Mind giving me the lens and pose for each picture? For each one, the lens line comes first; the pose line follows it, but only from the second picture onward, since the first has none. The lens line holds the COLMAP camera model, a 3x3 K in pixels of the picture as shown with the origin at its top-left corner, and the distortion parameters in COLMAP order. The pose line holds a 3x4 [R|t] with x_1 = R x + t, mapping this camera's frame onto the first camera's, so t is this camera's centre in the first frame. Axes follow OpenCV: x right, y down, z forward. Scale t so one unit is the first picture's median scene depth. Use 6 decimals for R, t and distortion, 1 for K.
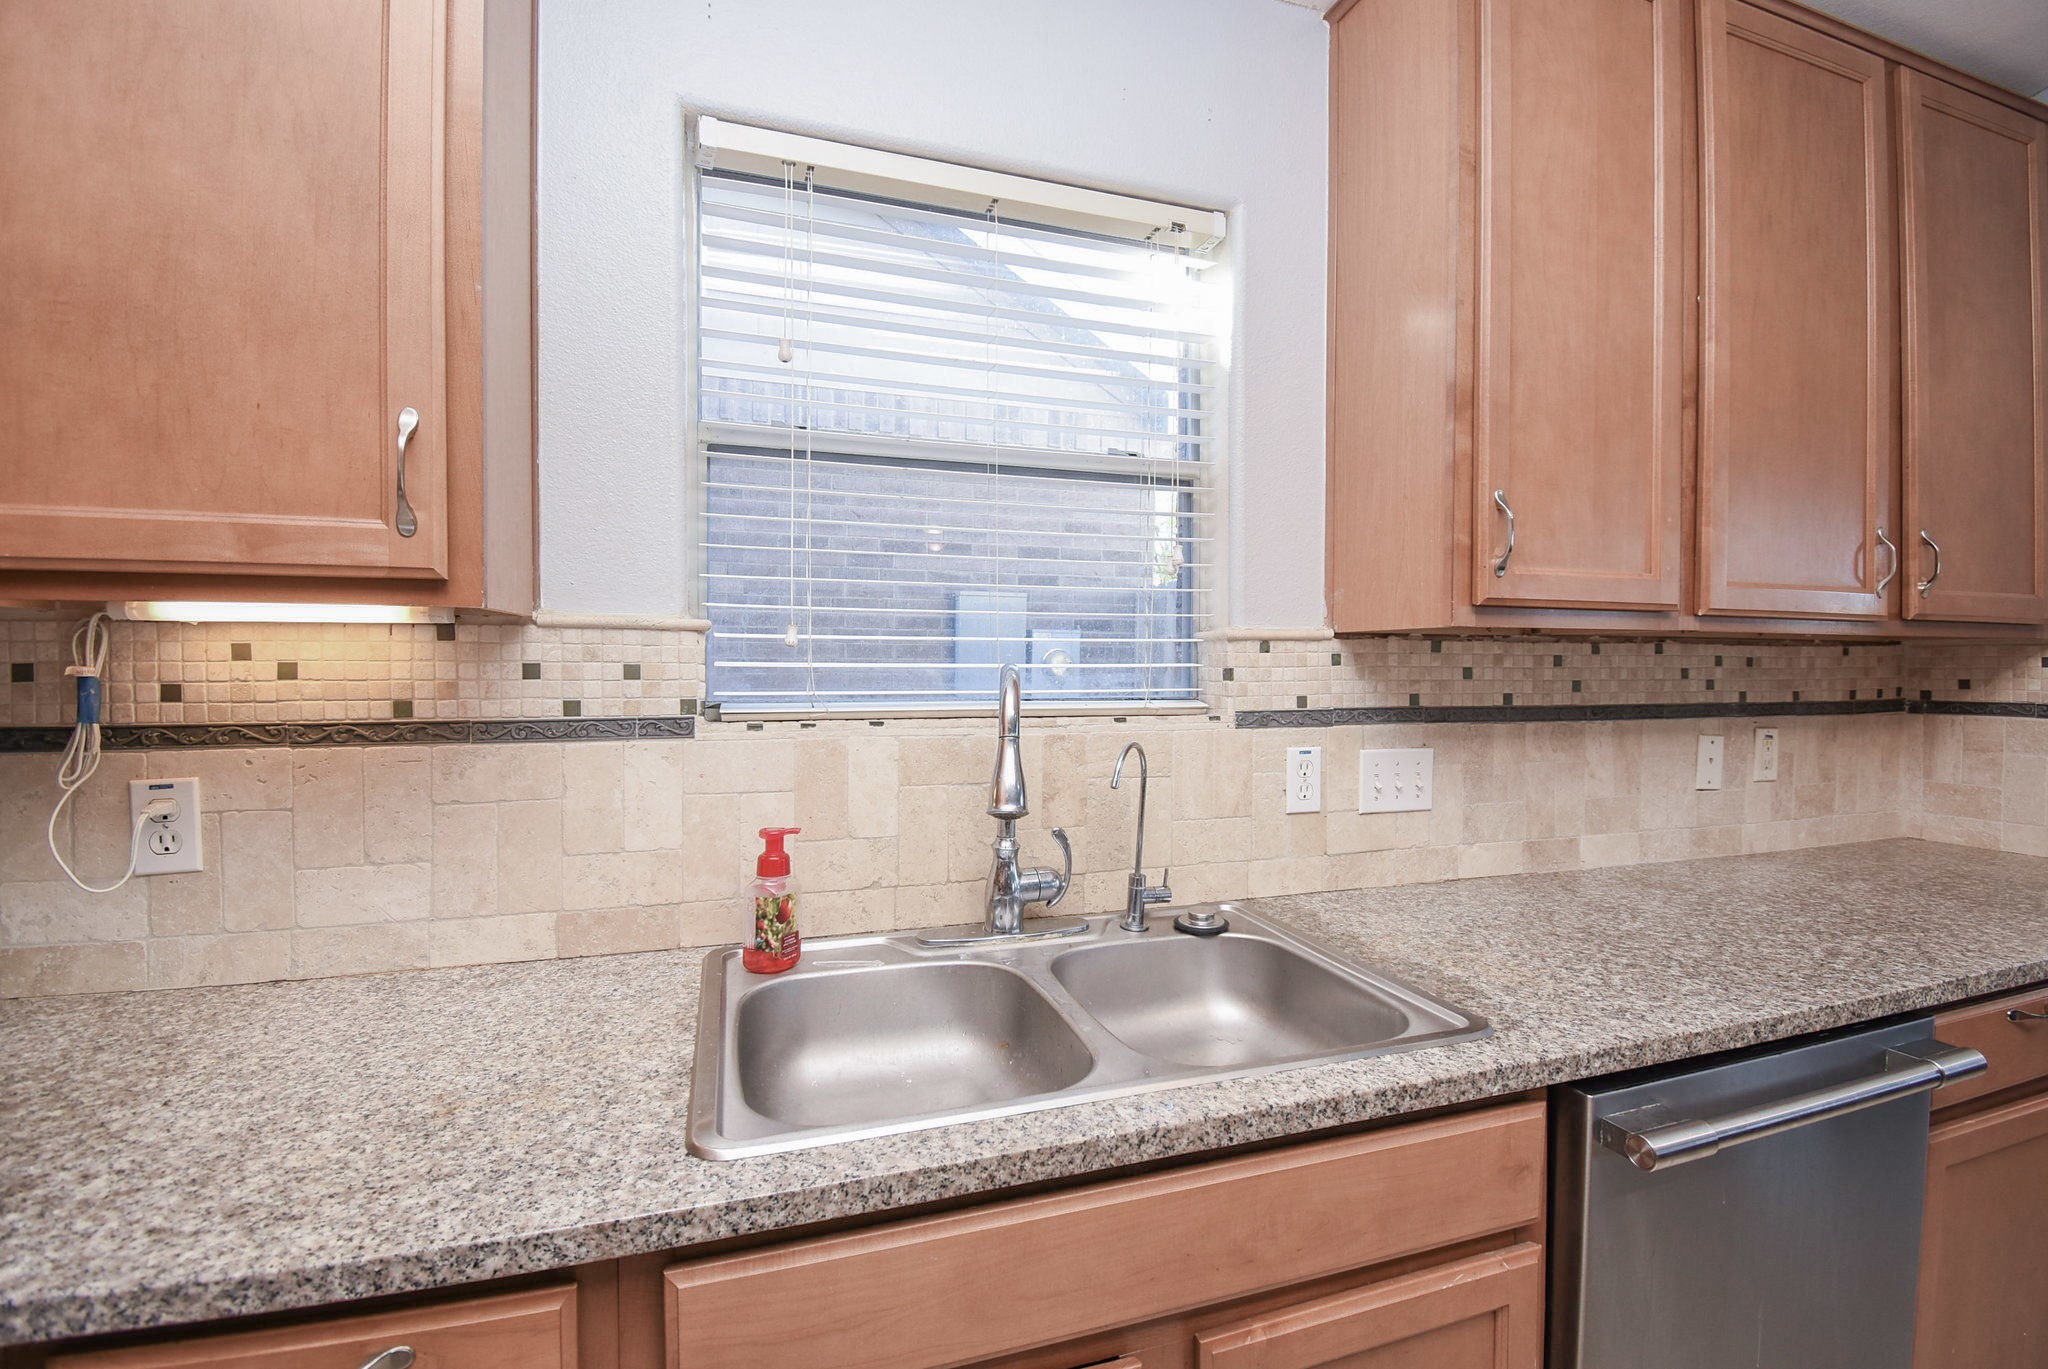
lens RADIAL K [[906.4, 0, 1031.3], [0, 906.4, 678.8], [0, 0, 1]] dist [0.019999, -0.025141]
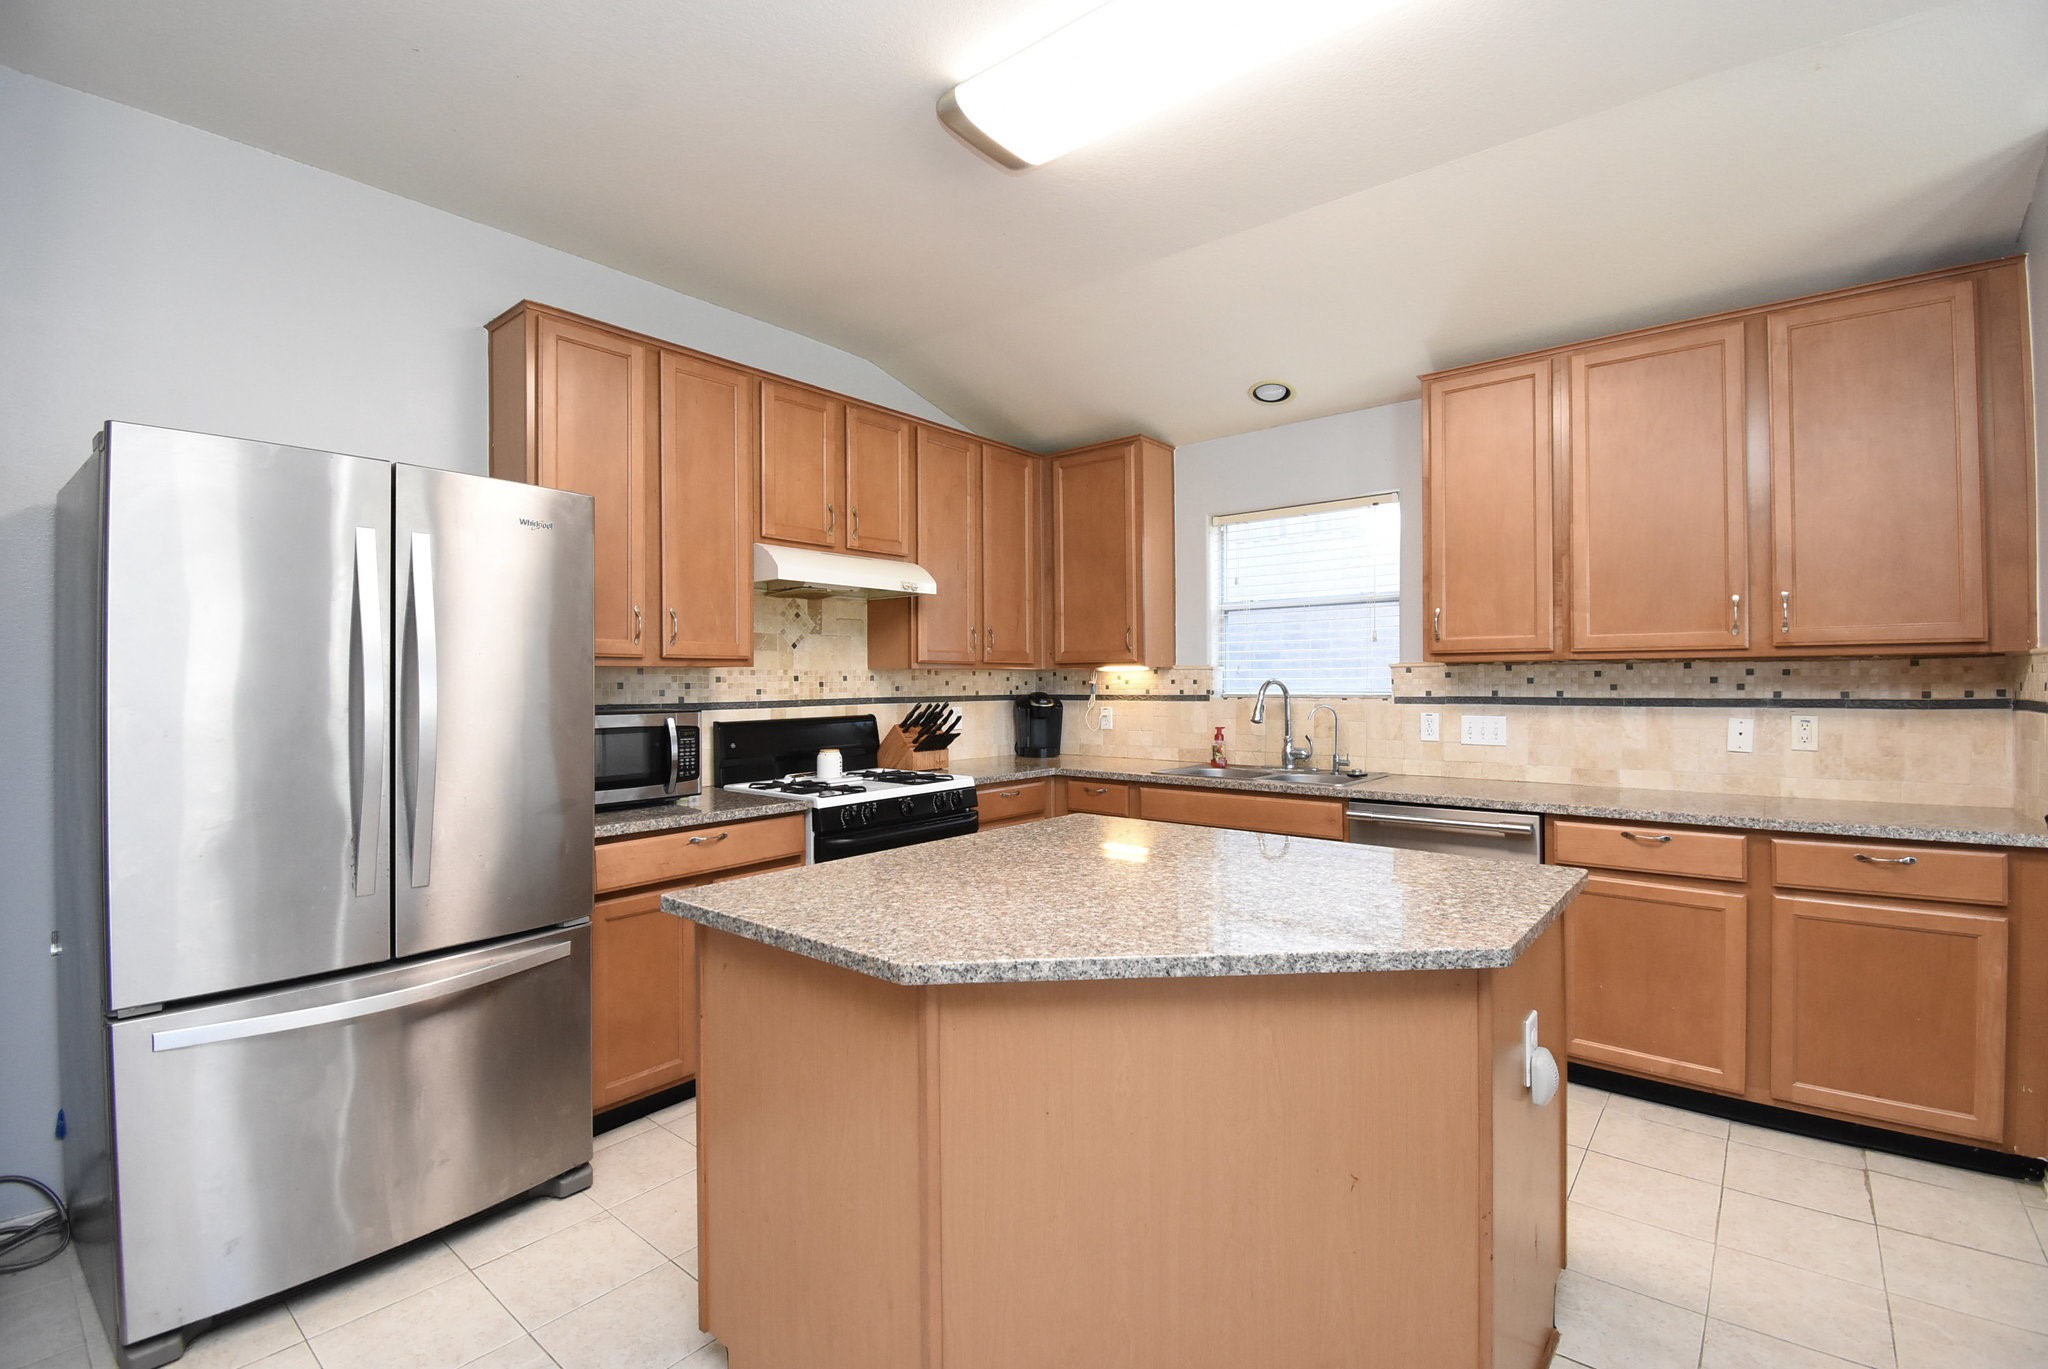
lens RADIAL K [[906.4, 0, 1031.3], [0, 906.4, 678.8], [0, 0, 1]] dist [0.019999, -0.025141]
pose [[0.533981, -0.011520, -0.845418, 2.048778], [-0.010115, 0.999749, -0.020012, 0.053114], [0.845436, 0.019238, 0.533730, -1.316600]]
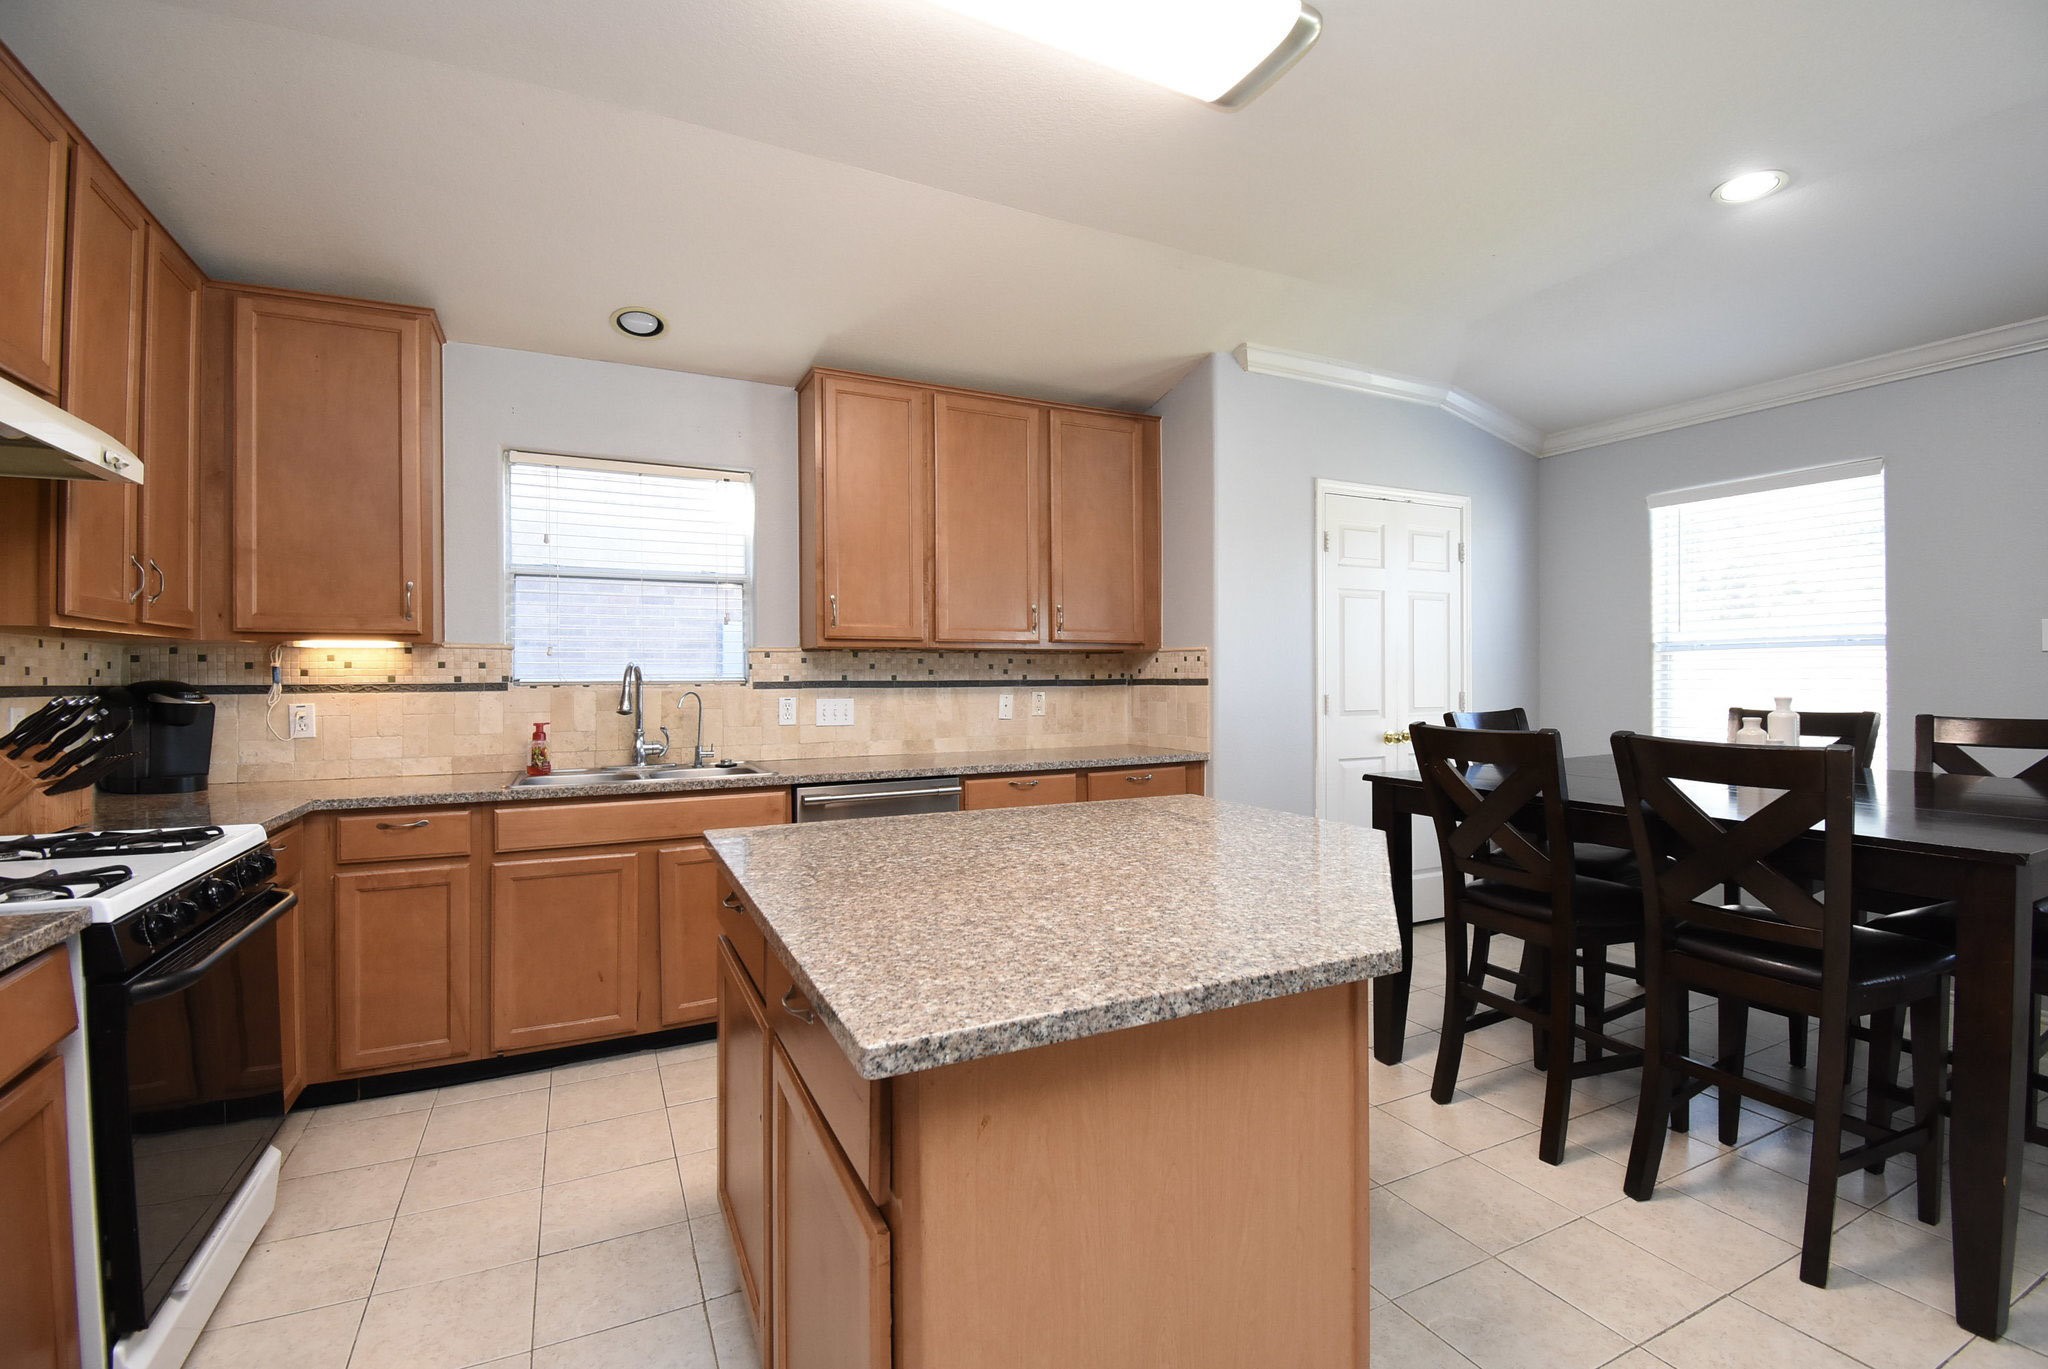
lens RADIAL K [[906.4, 0, 1031.3], [0, 906.4, 678.8], [0, 0, 1]] dist [0.019999, -0.025141]
pose [[0.989915, -0.011132, 0.141227, 0.707175], [0.014299, 0.999668, -0.021430, 0.102661], [-0.140941, 0.023234, 0.989745, -1.700006]]
